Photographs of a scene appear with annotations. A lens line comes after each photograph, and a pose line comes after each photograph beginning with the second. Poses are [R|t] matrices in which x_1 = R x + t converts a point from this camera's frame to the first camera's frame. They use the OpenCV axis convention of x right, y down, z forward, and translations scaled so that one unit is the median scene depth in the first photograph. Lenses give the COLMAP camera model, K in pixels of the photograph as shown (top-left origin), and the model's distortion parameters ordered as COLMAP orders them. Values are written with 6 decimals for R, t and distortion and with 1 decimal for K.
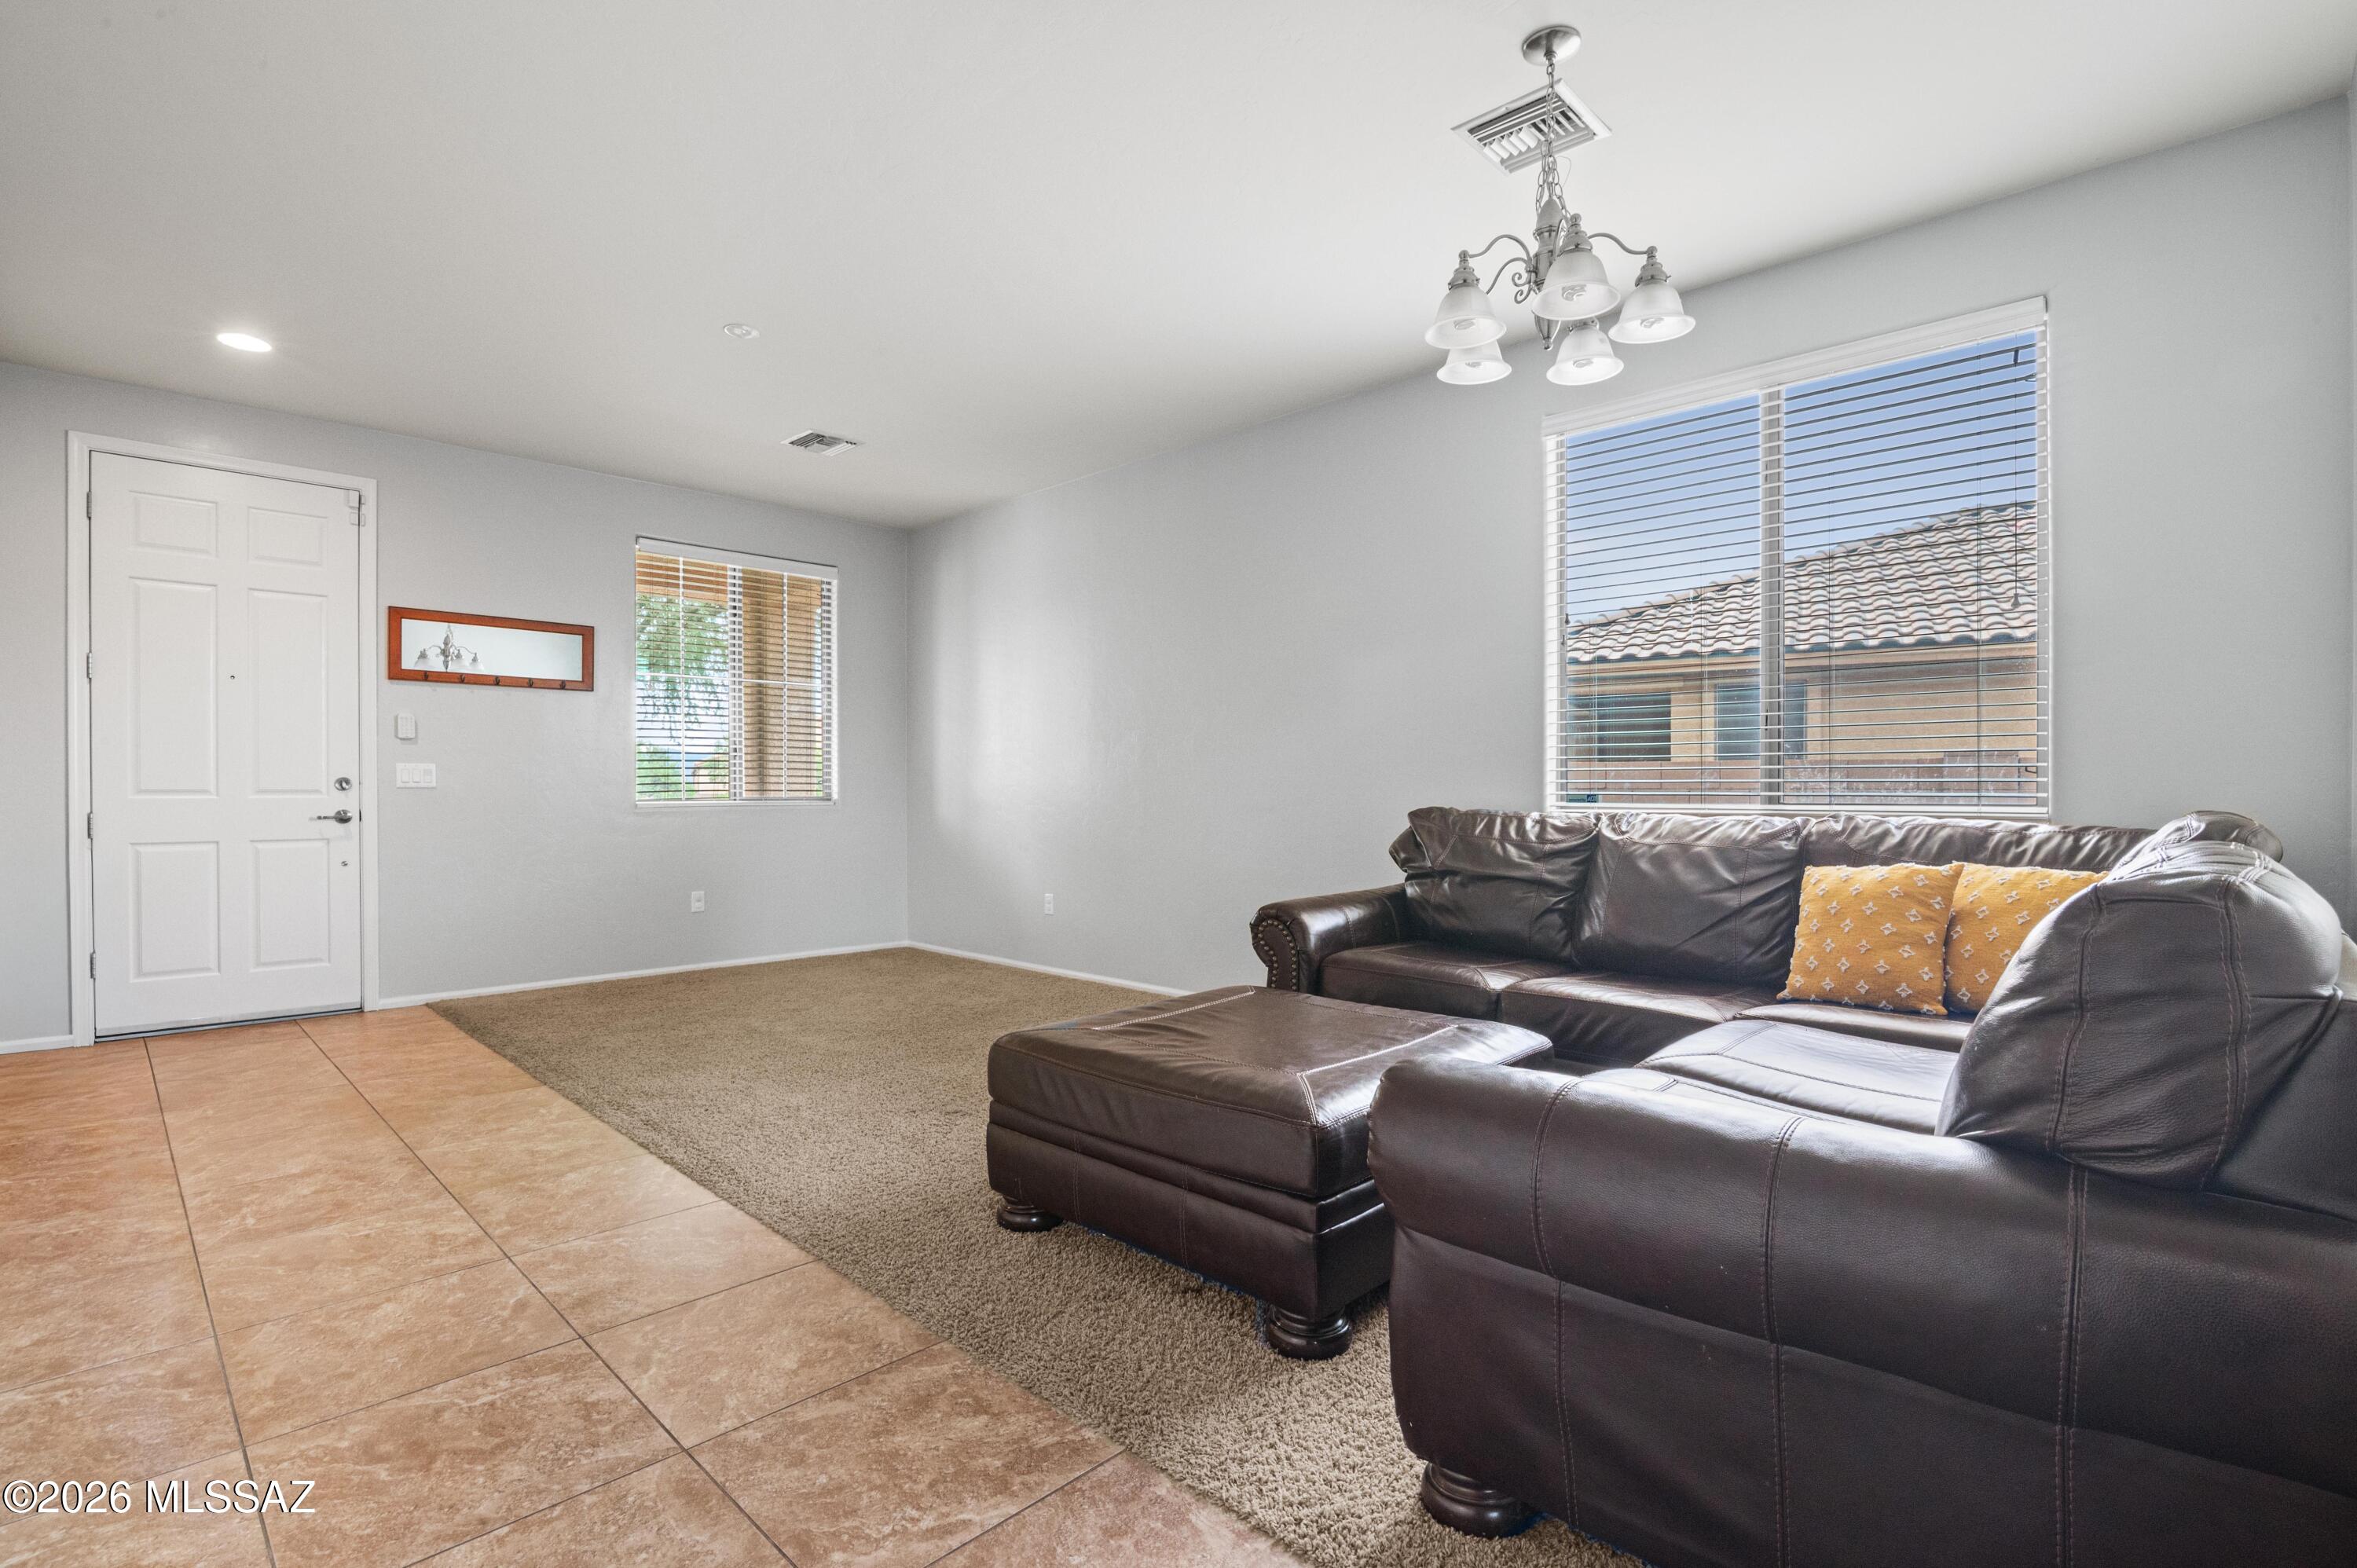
lens RADIAL K [[1097.1, 0, 1185.1], [0, 1097.1, 786.2], [0, 0, 1]] dist [-0.019626, 0.000636]
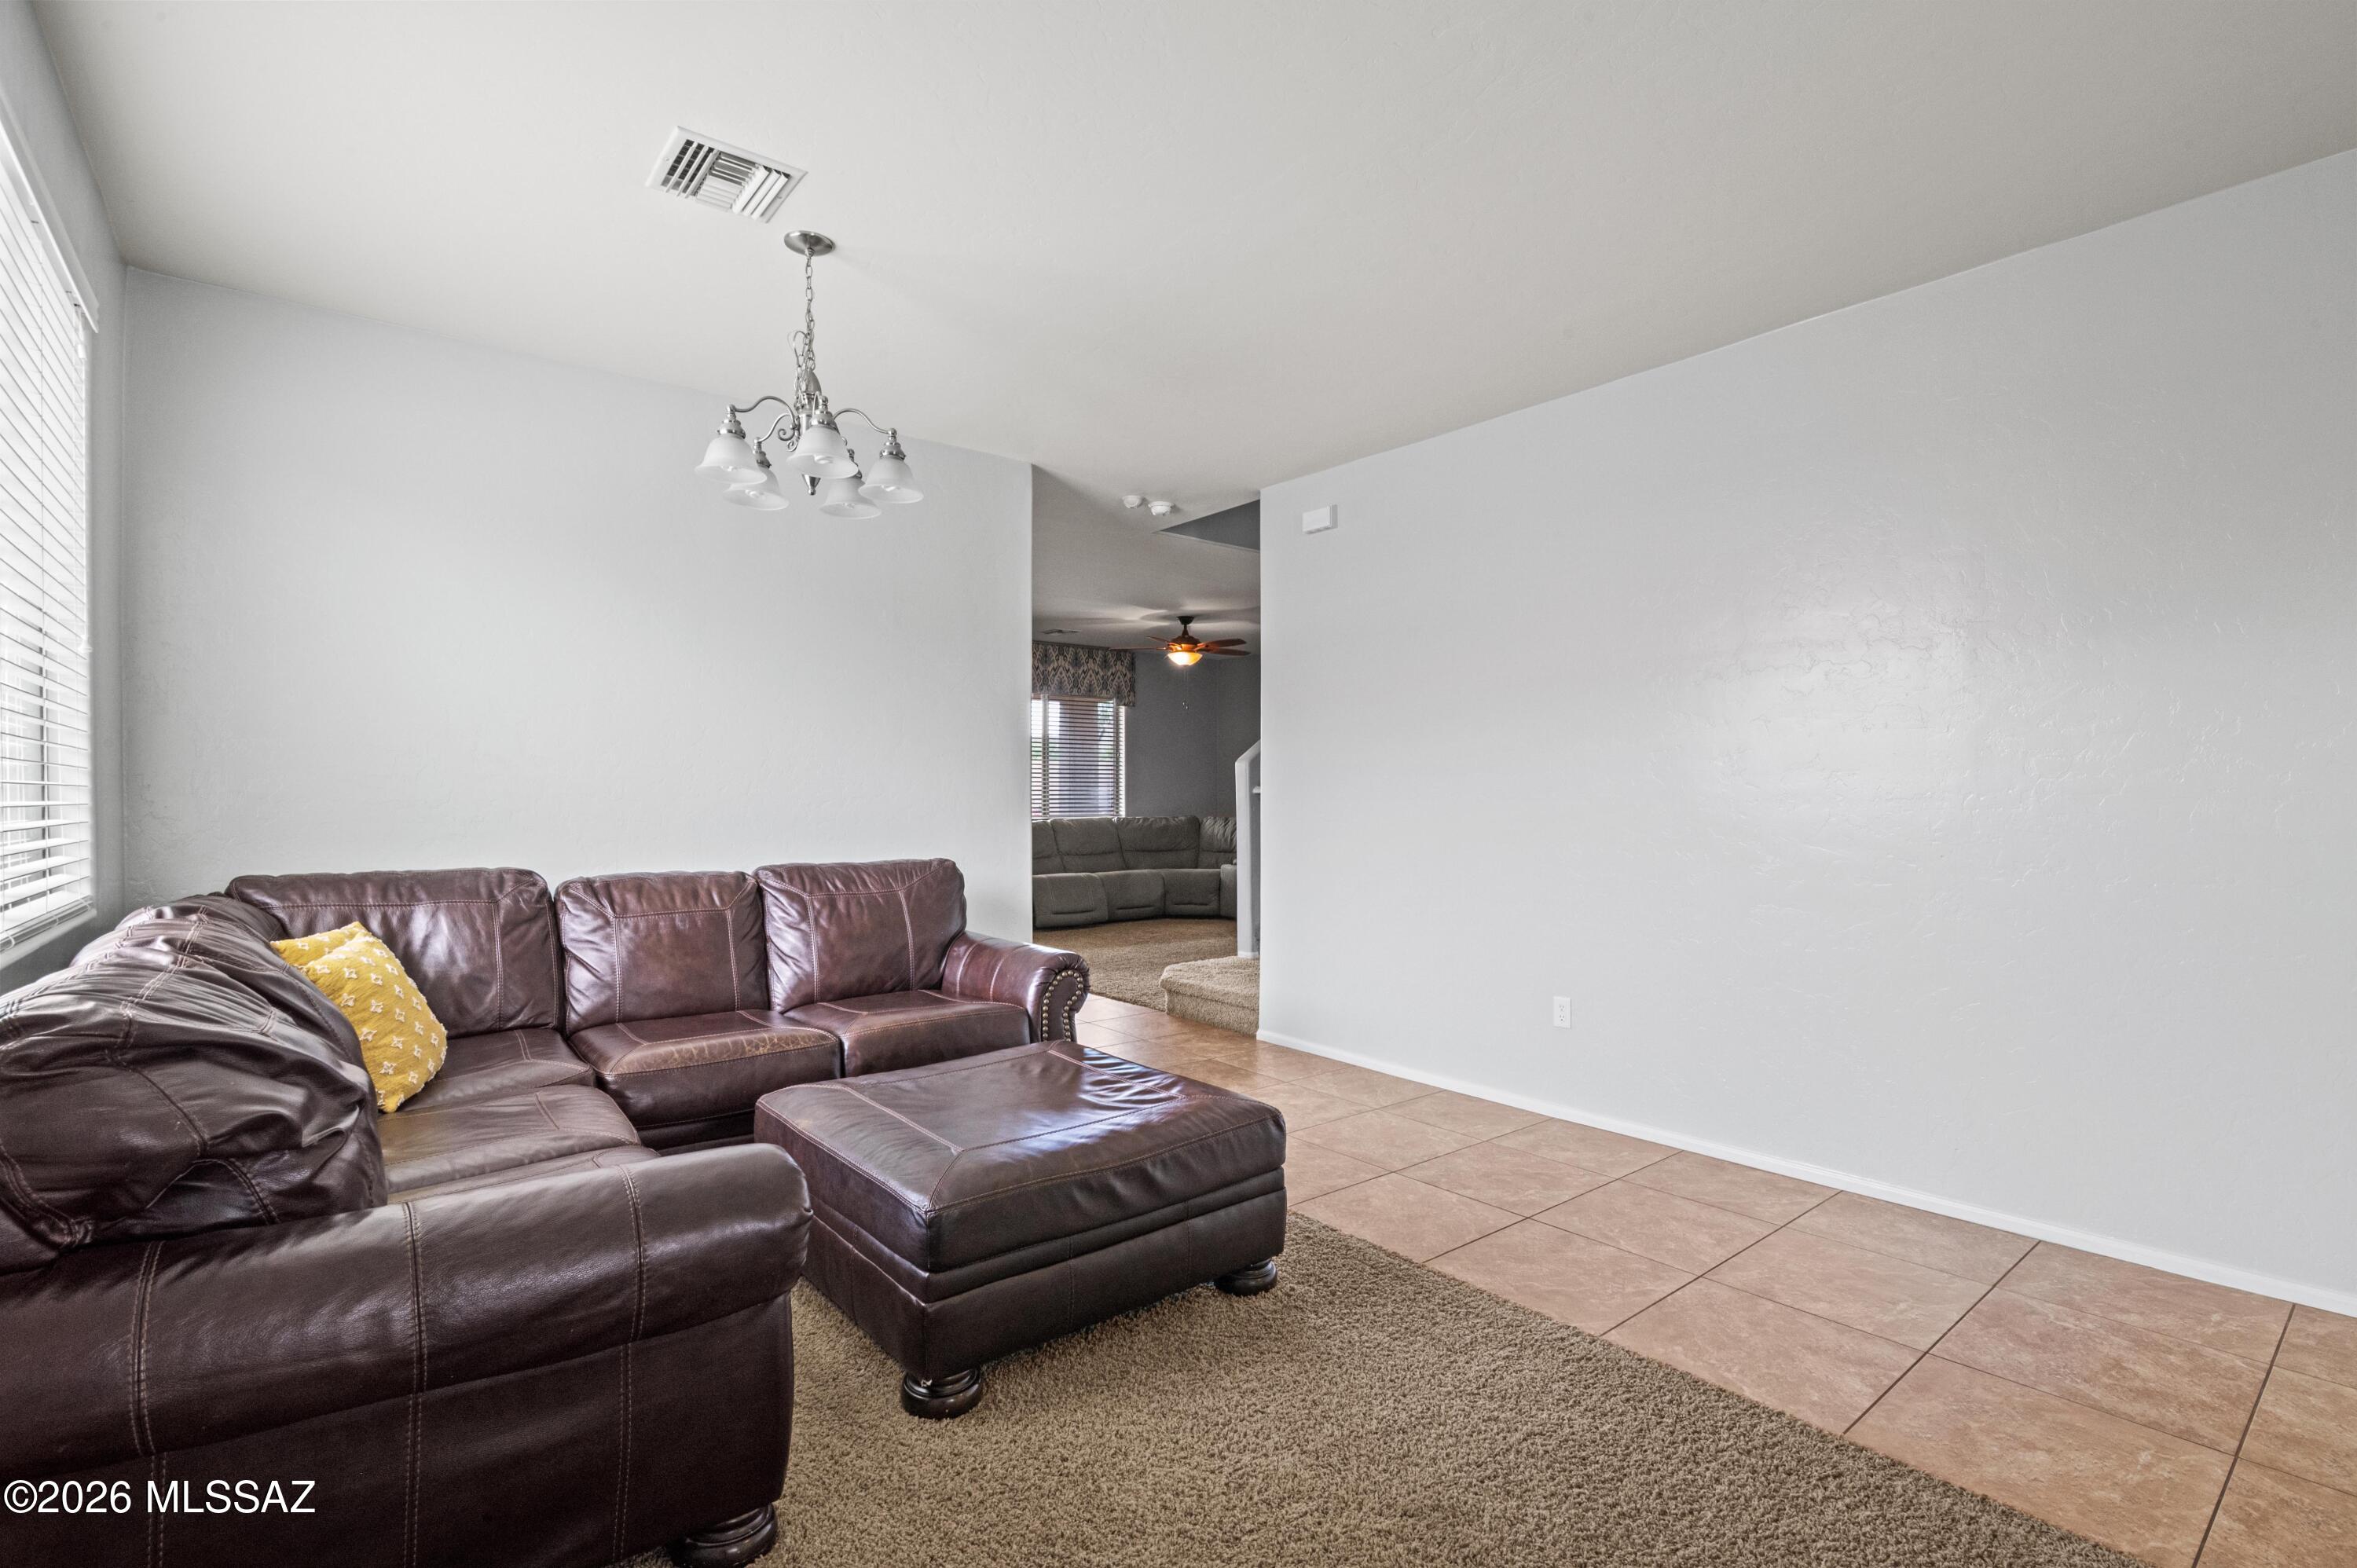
lens RADIAL K [[1088.9, 0, 1189.2], [0, 1088.9, 811.8], [0, 0, 1]] dist [-0.016702, -0.000040]
pose [[-0.993580, 0.001093, 0.113124, -0.205452], [0.002931, 0.999866, 0.016086, -0.066679], [-0.113092, 0.016315, -0.993451, 2.021646]]
